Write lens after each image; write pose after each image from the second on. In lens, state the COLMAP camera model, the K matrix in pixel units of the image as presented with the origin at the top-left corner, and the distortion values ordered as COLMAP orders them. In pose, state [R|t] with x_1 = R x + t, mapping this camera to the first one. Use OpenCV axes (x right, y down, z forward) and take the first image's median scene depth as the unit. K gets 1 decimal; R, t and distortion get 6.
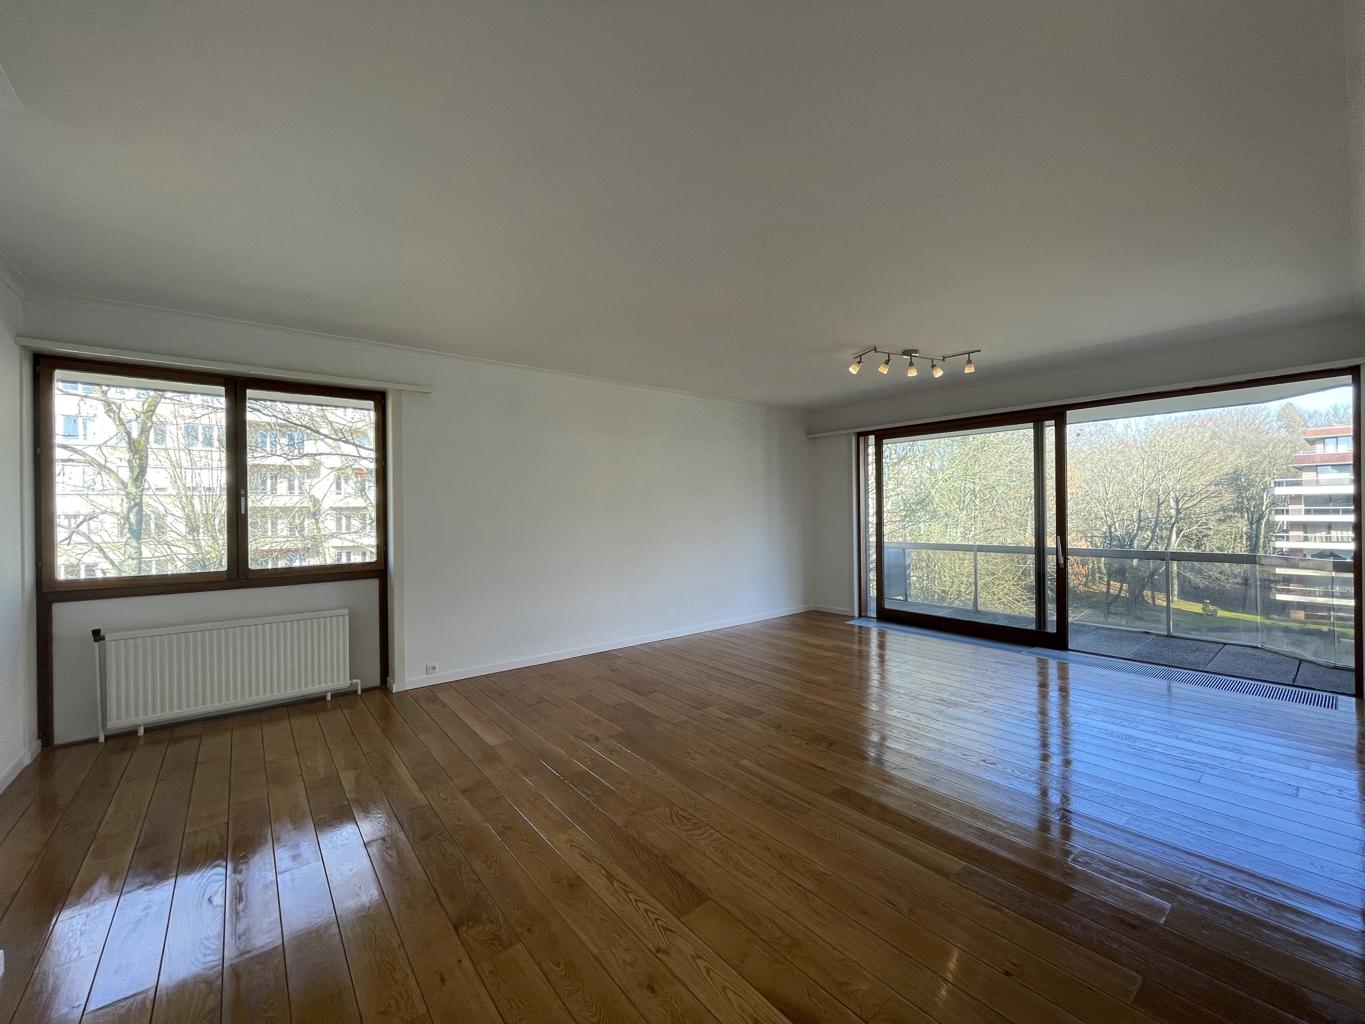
lens RADIAL K [[549.0, 0, 685.3], [0, 549.0, 511.3], [0, 0, 1]] dist [0.001540, 0.000209]
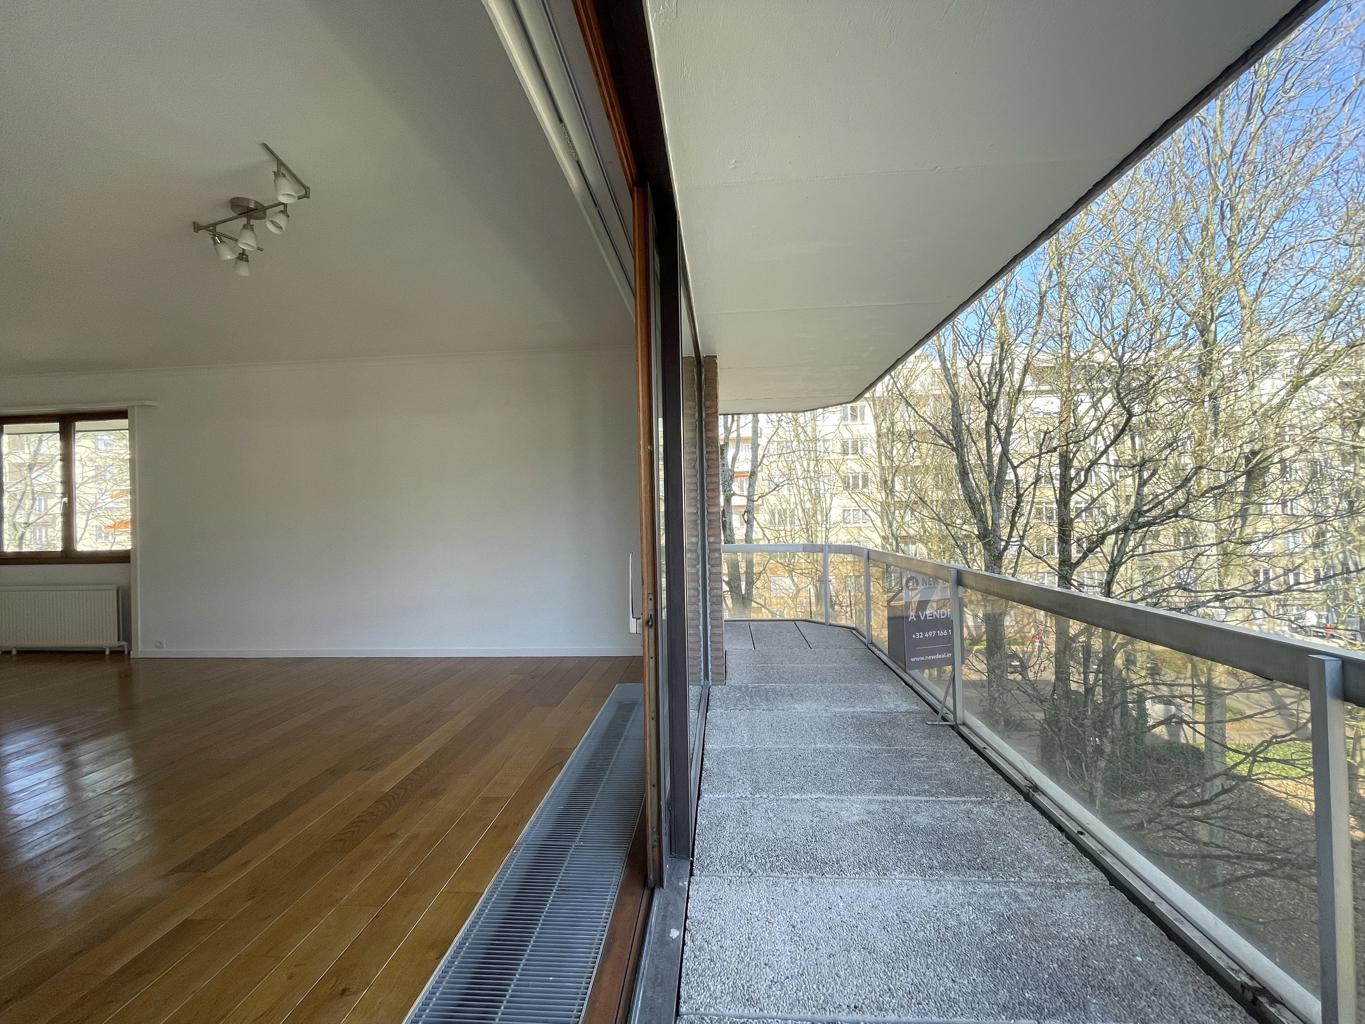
lens RADIAL K [[549.0, 0, 685.3], [0, 549.0, 511.3], [0, 0, 1]] dist [0.001540, 0.000209]
pose [[0.727854, -0.016403, -0.685535, 1.064363], [0.015073, 0.999855, -0.007920, 0.031103], [0.685566, -0.004569, 0.727996, 0.849077]]
